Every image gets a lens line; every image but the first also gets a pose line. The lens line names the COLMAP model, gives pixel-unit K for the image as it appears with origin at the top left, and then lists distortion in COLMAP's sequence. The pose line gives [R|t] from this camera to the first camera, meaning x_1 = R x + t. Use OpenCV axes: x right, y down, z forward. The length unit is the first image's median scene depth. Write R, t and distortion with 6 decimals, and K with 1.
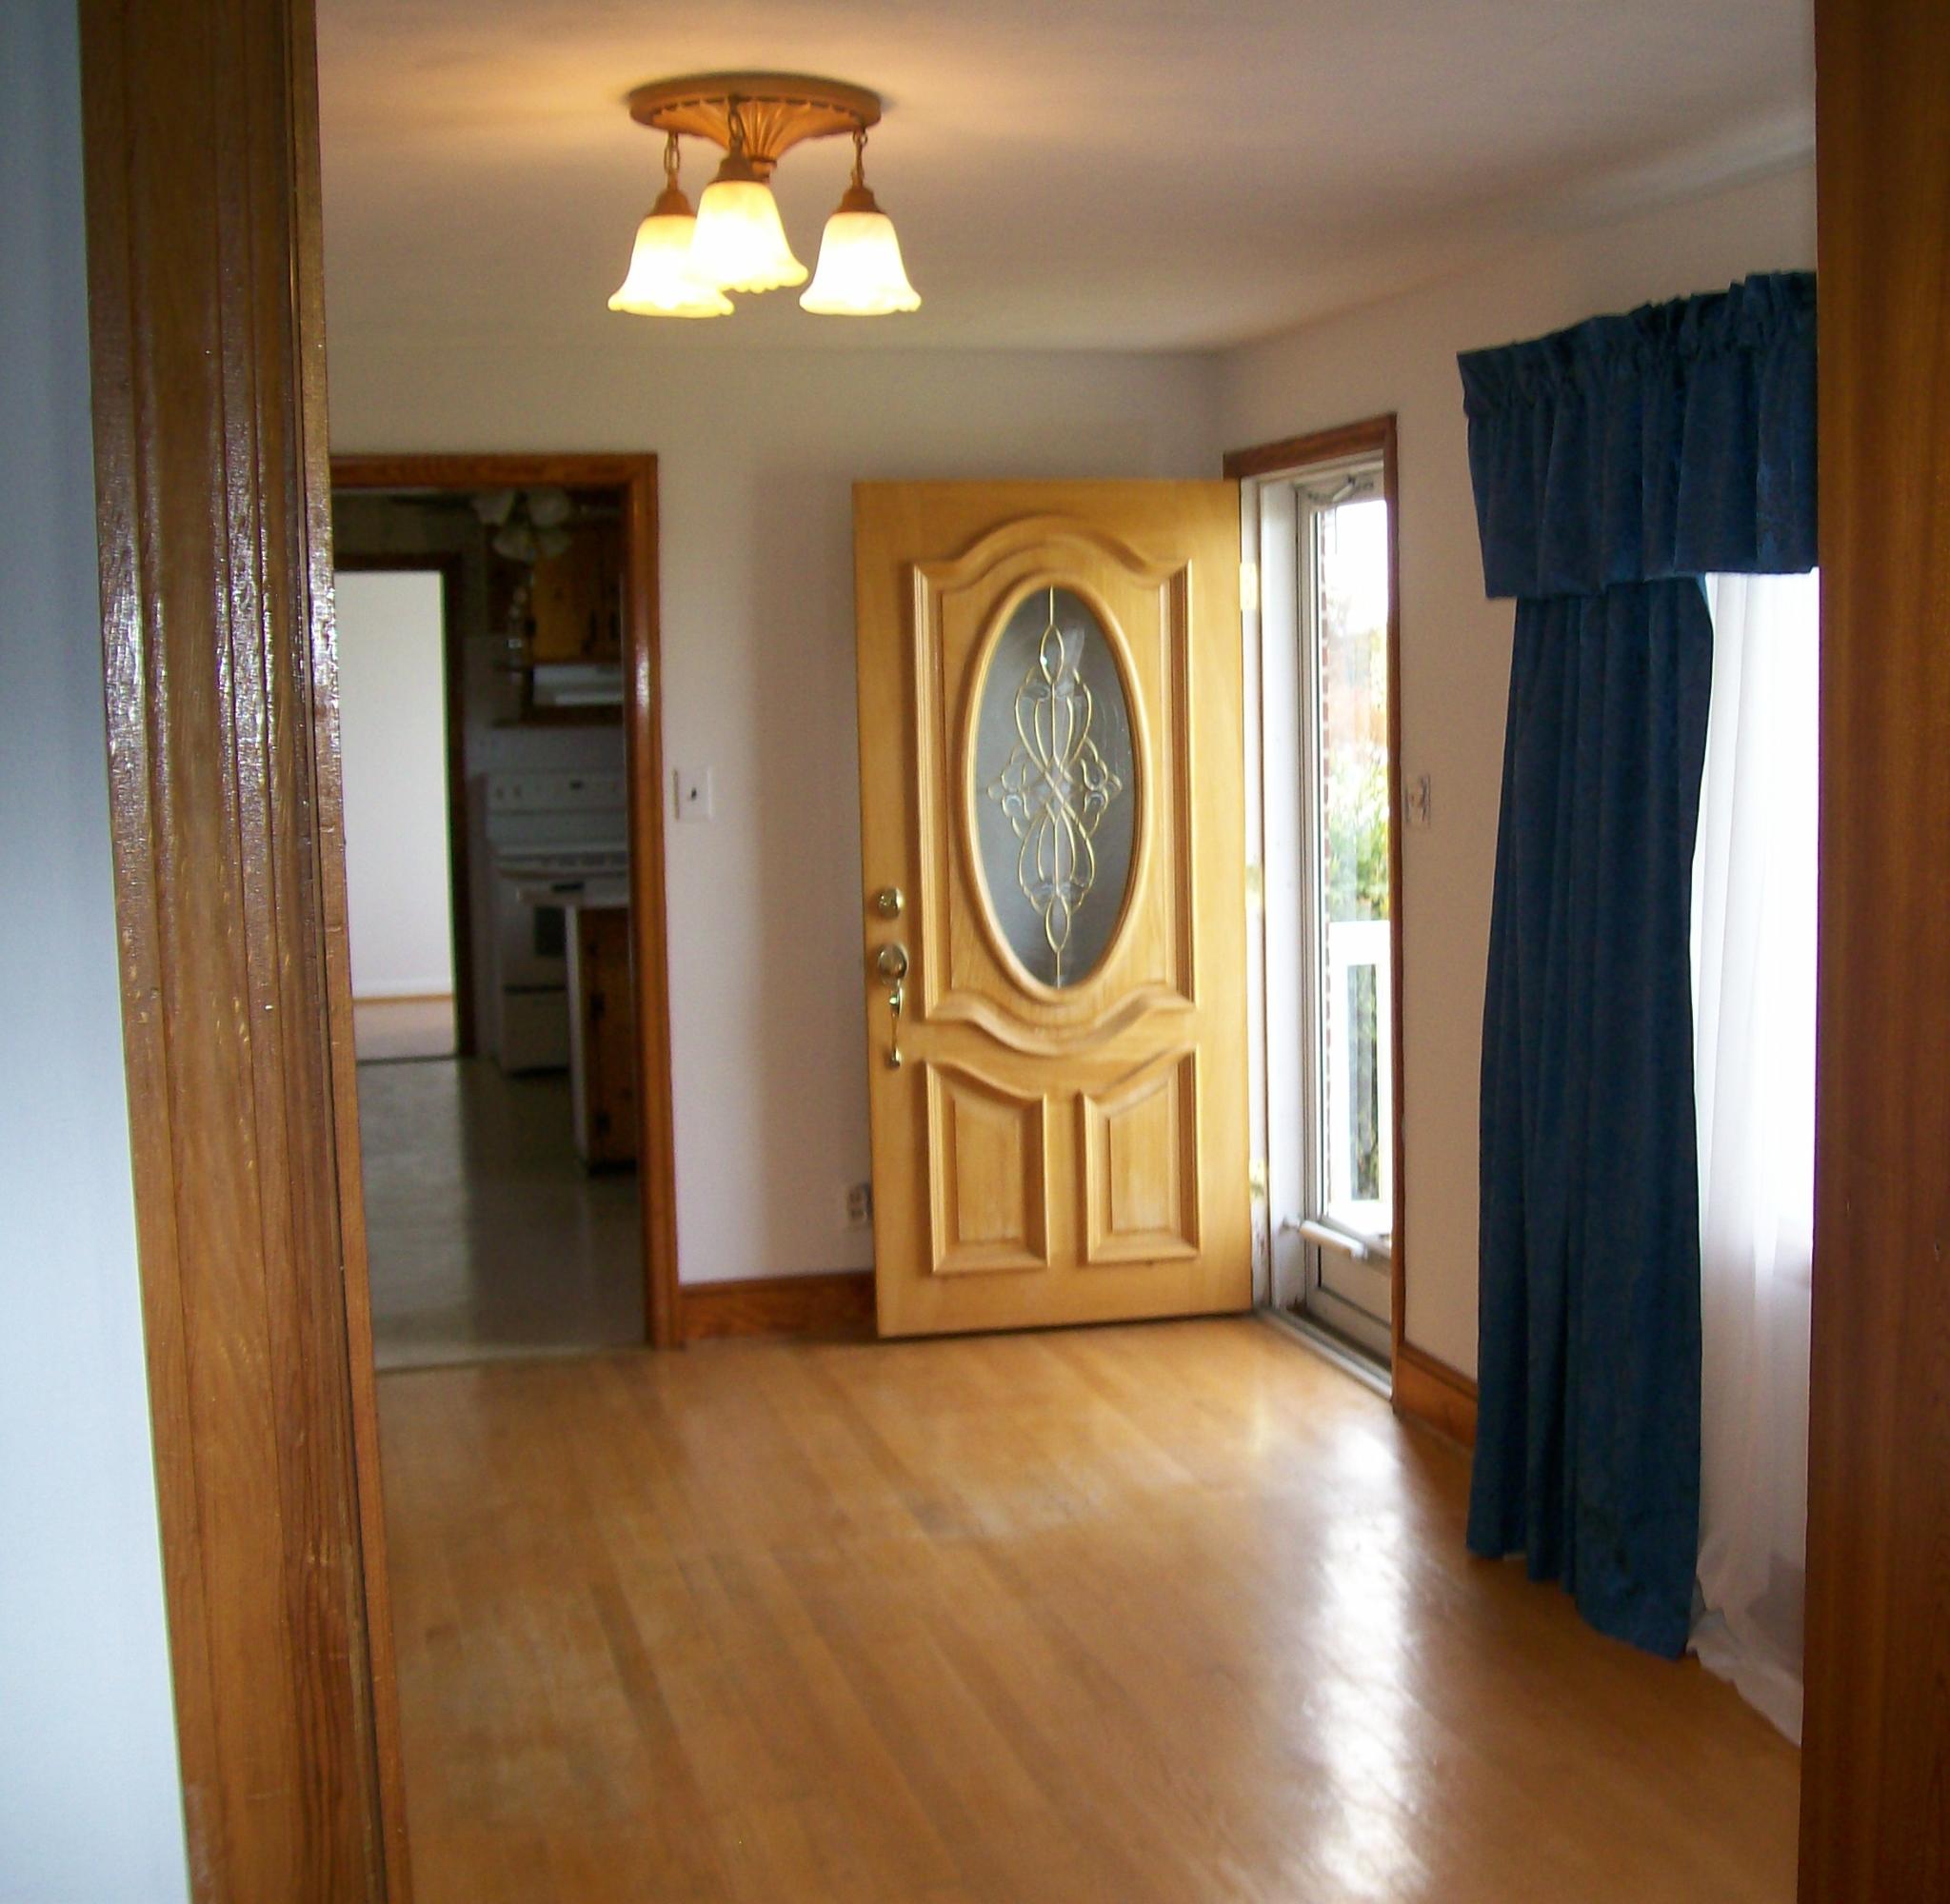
lens RADIAL K [[2914.1, 0, 976.9], [0, 2914.1, 951.5], [0, 0, 1]] dist [-0.207168, 0.144187]
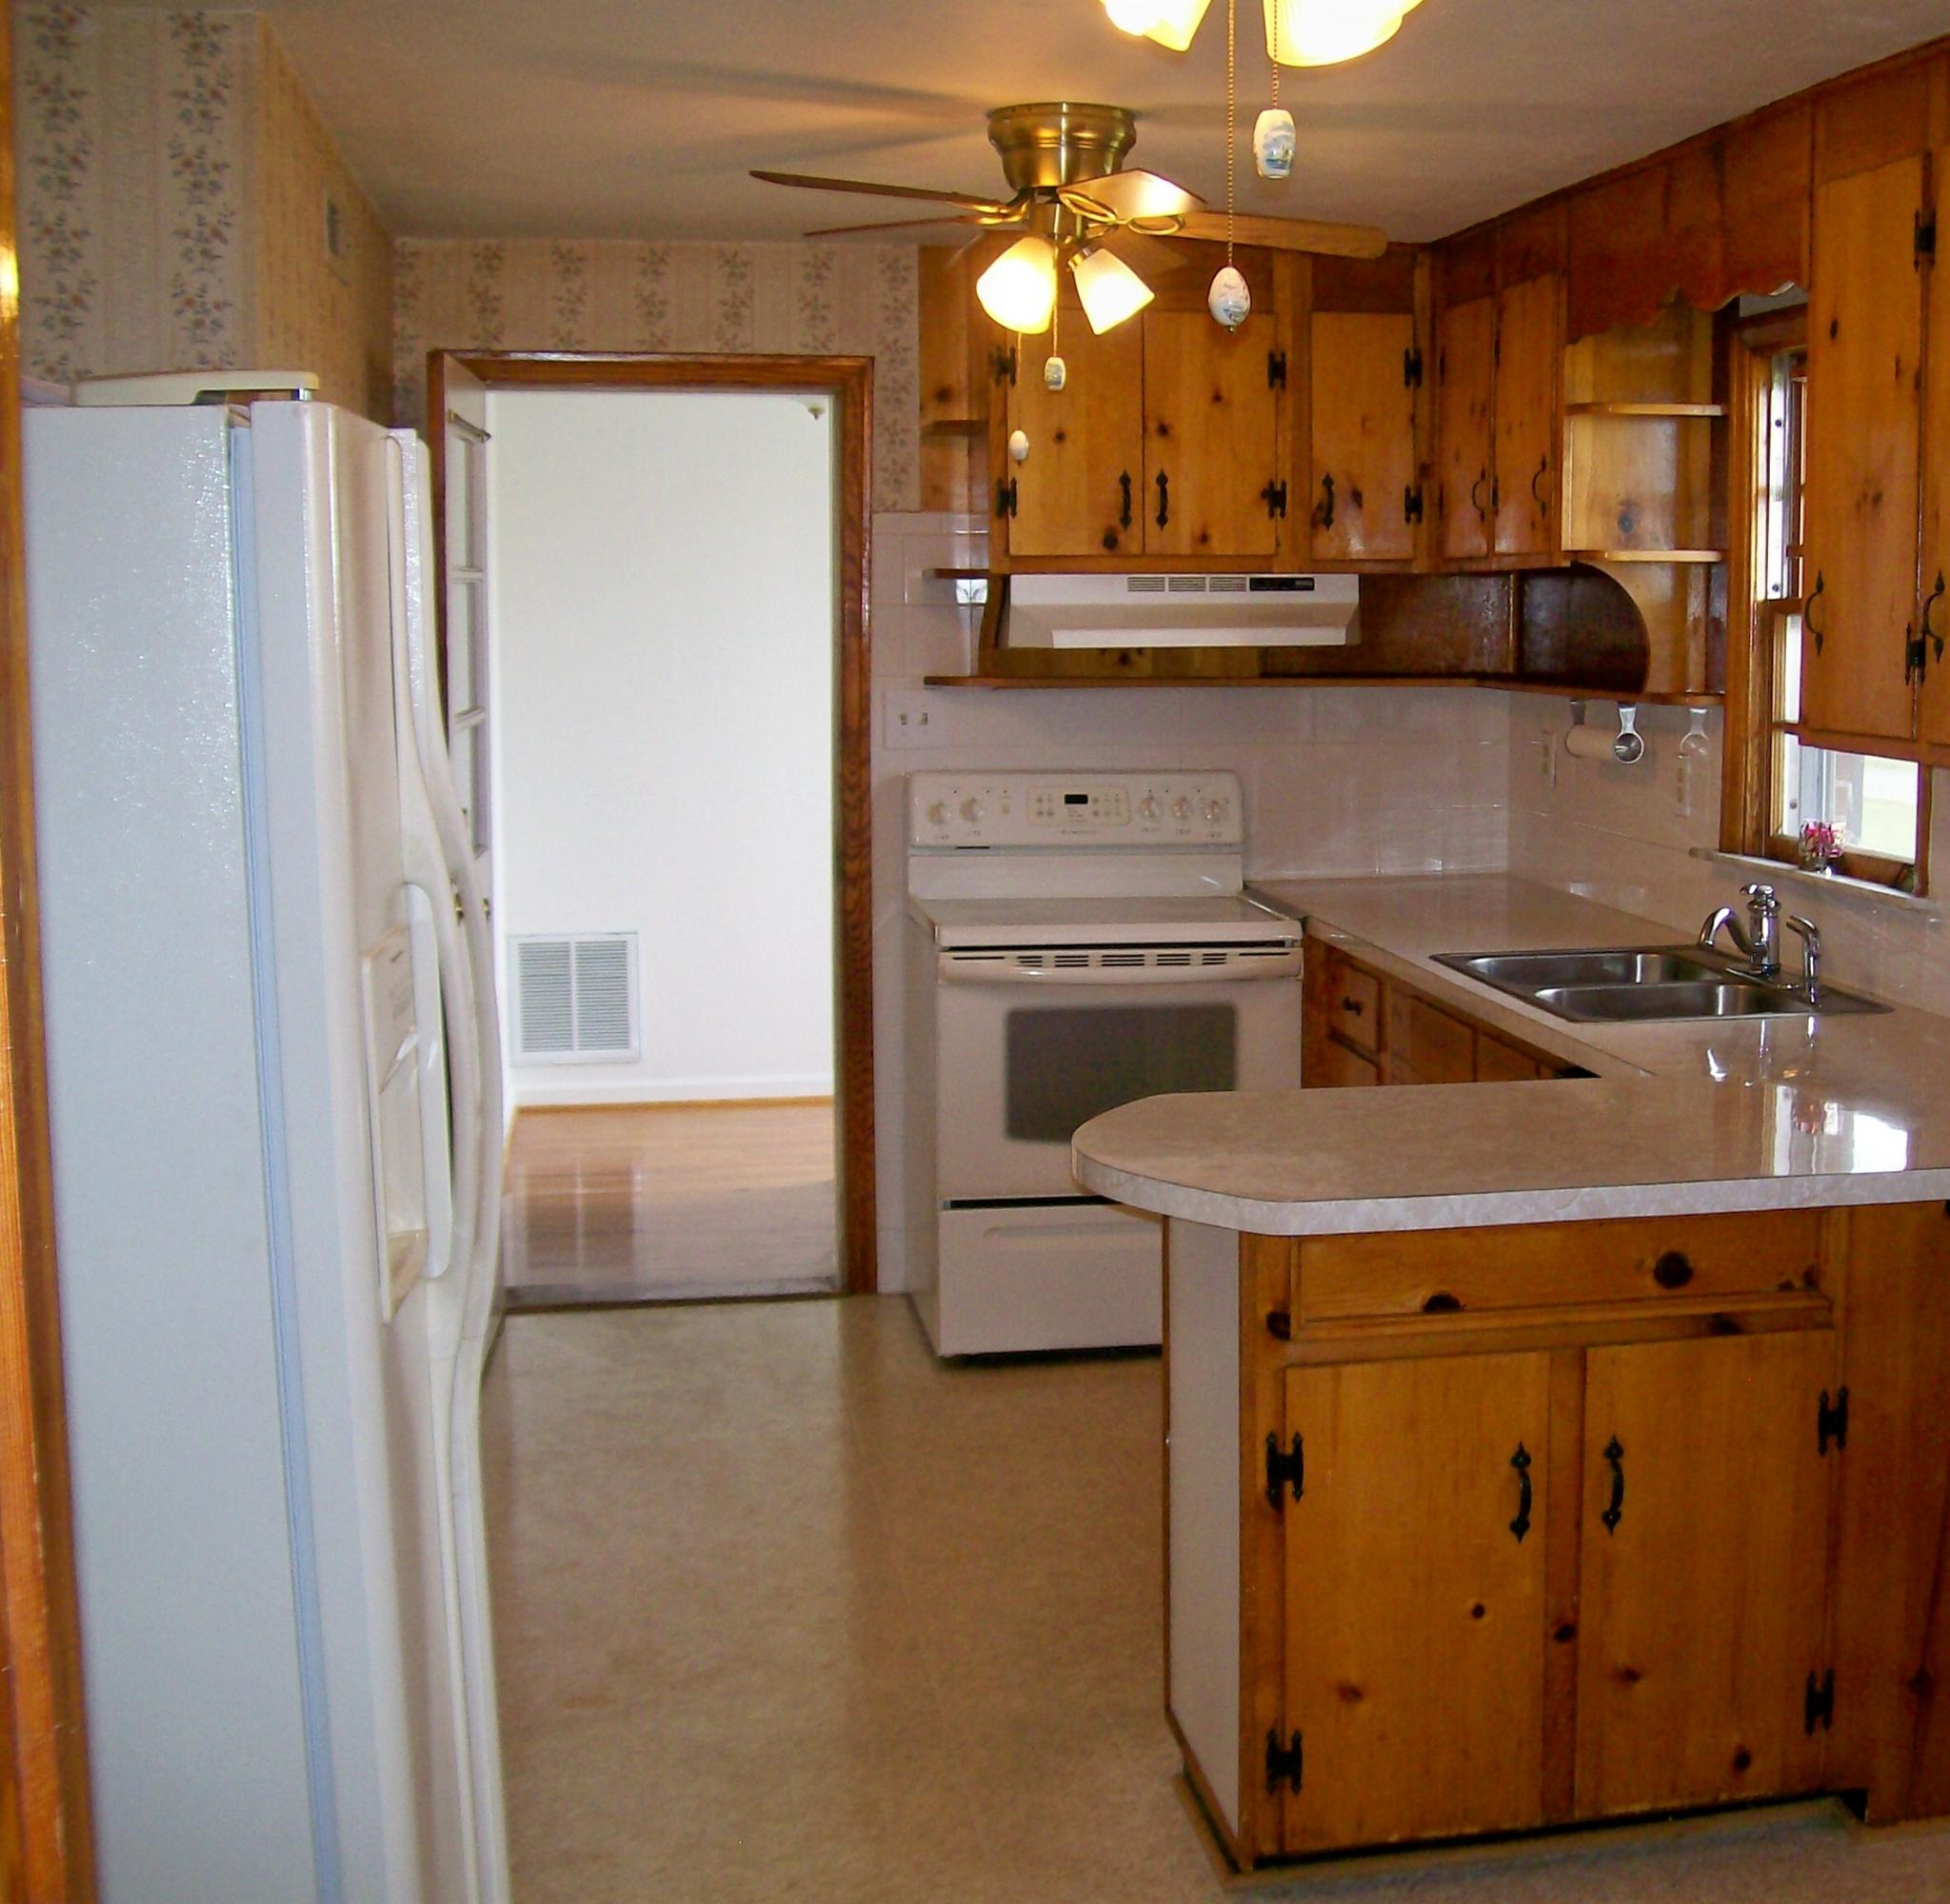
lens RADIAL K [[2914.1, 0, 976.9], [0, 2914.1, 951.5], [0, 0, 1]] dist [-0.207168, 0.144187]
pose [[0.991173, 0.034698, -0.127957, -0.087257], [-0.031593, 0.999157, 0.026214, -0.043340], [0.128759, -0.021940, 0.991433, 0.470147]]
